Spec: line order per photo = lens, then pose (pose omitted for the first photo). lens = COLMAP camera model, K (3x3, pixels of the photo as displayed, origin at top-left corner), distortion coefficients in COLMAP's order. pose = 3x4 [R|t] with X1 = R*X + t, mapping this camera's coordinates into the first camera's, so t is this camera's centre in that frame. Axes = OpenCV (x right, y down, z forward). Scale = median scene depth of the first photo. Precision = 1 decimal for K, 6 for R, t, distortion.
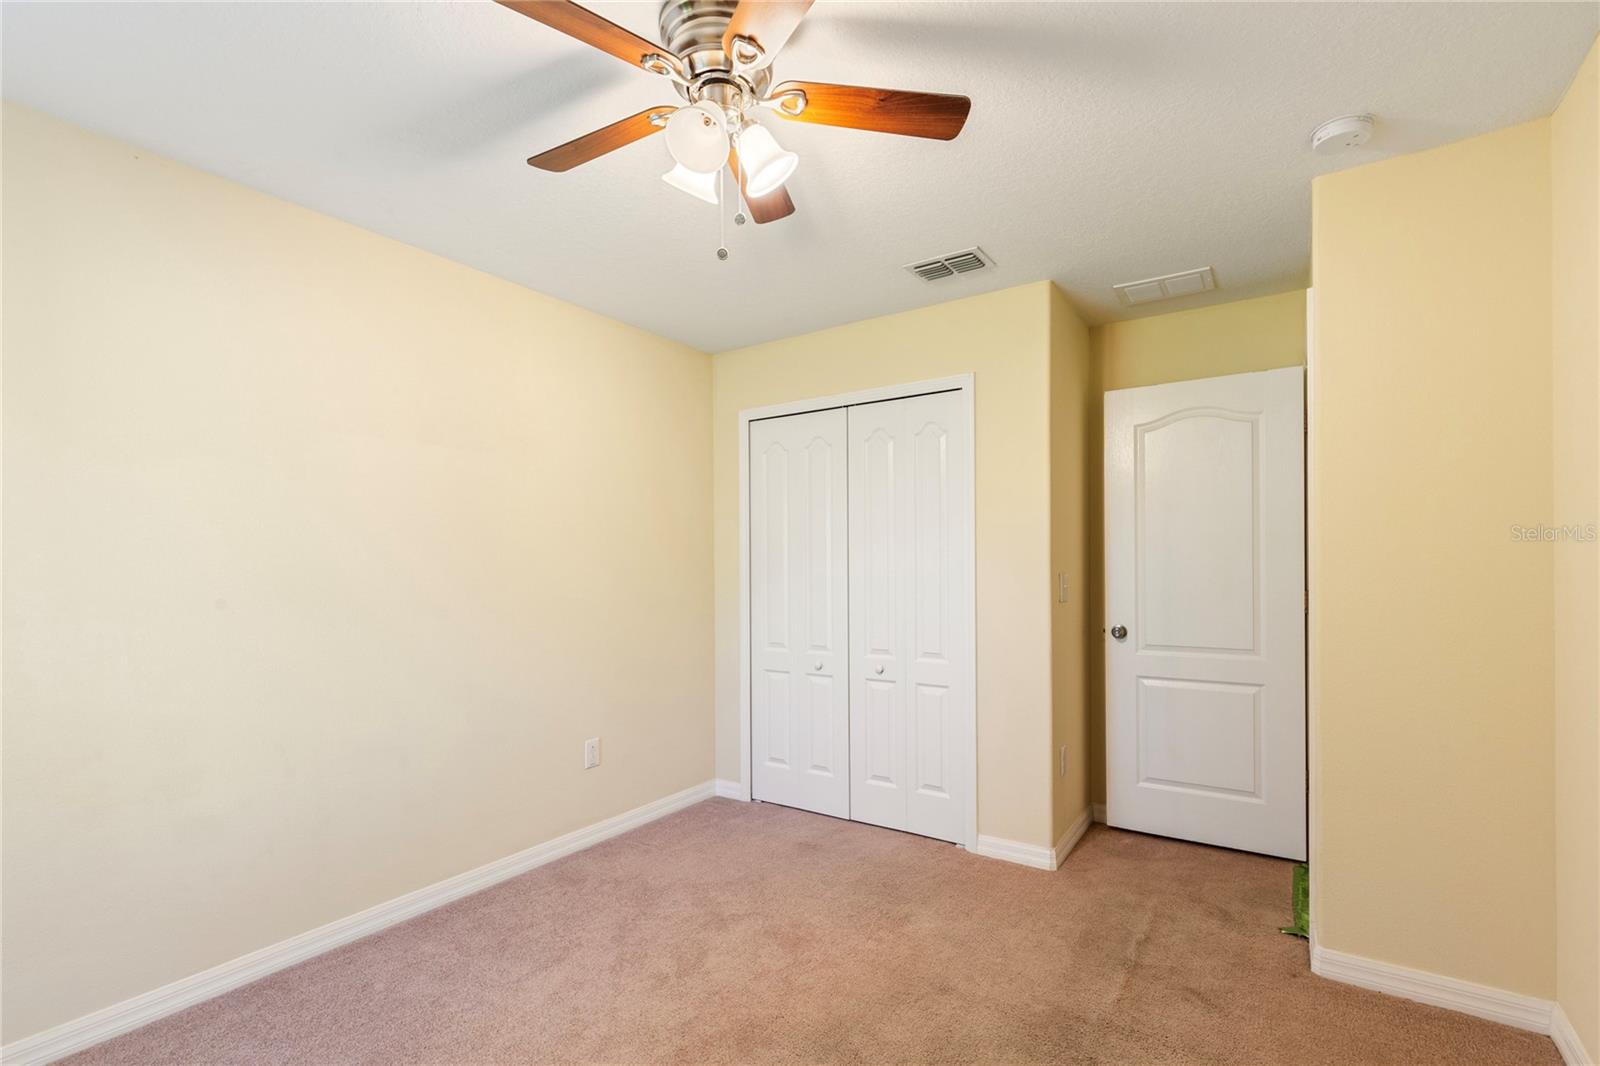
lens RADIAL K [[719.2, 0, 790.3], [0, 719.2, 580.7], [0, 0, 1]] dist [0.002623, -0.000840]
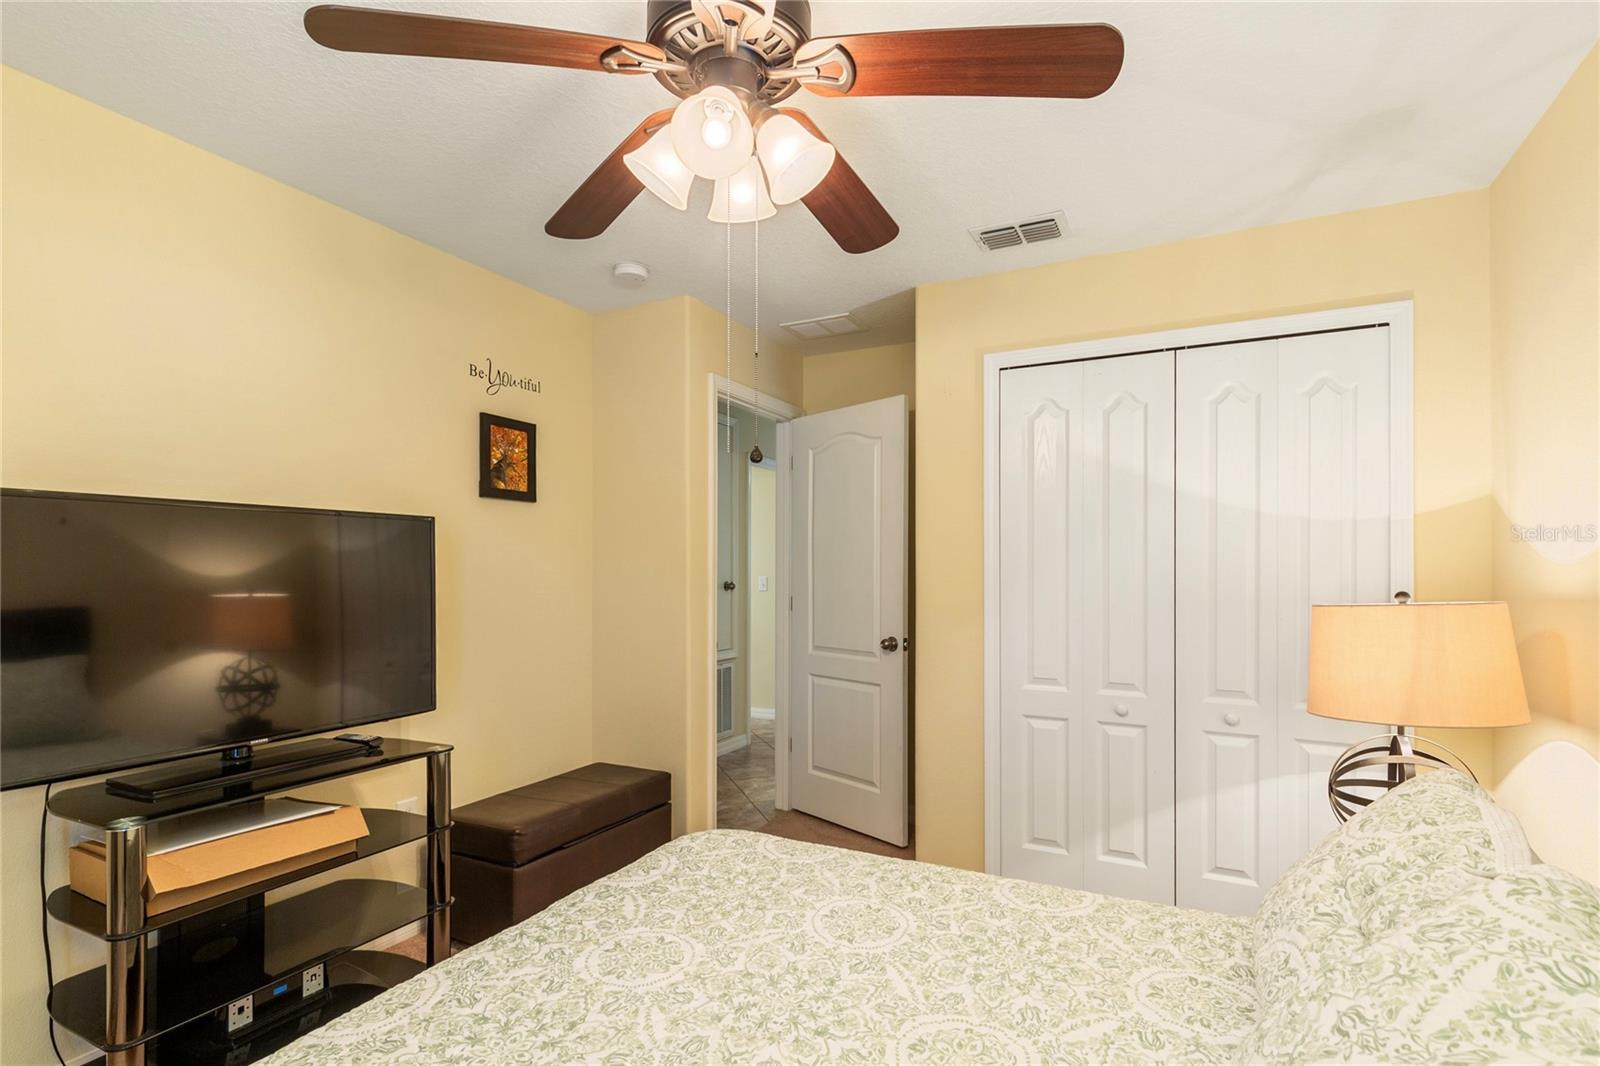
lens RADIAL K [[746.0, 0, 778.7], [0, 746.0, 571.3], [0, 0, 1]] dist [-0.023797, -0.000199]
pose [[0.995889, 0.012833, 0.089671, -0.423688], [-0.011417, 0.999802, -0.016281, -0.004988], [-0.089862, 0.015191, 0.995838, 0.342082]]
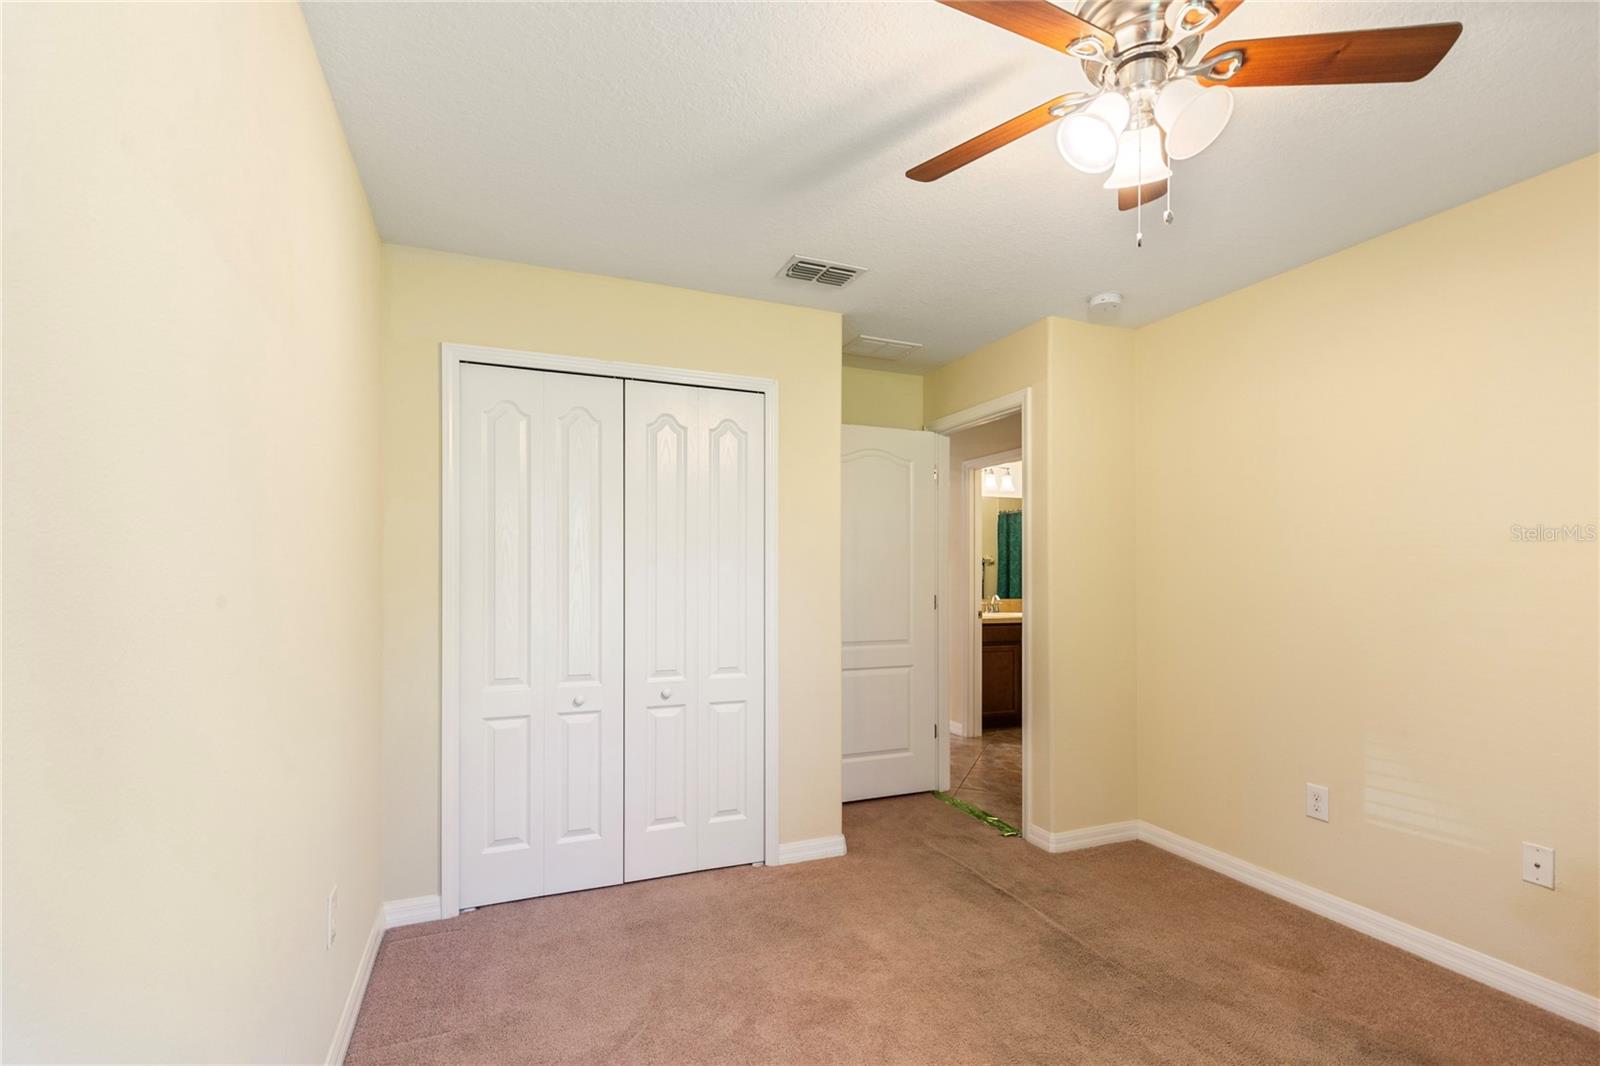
lens RADIAL K [[719.2, 0, 796.0], [0, 719.2, 581.1], [0, 0, 1]] dist [0.002623, -0.000840]
pose [[0.549905, 0.001824, 0.835225, -0.557269], [0.006199, 0.999961, -0.006265, -0.005162], [-0.835204, 0.008623, 0.549872, 0.432833]]
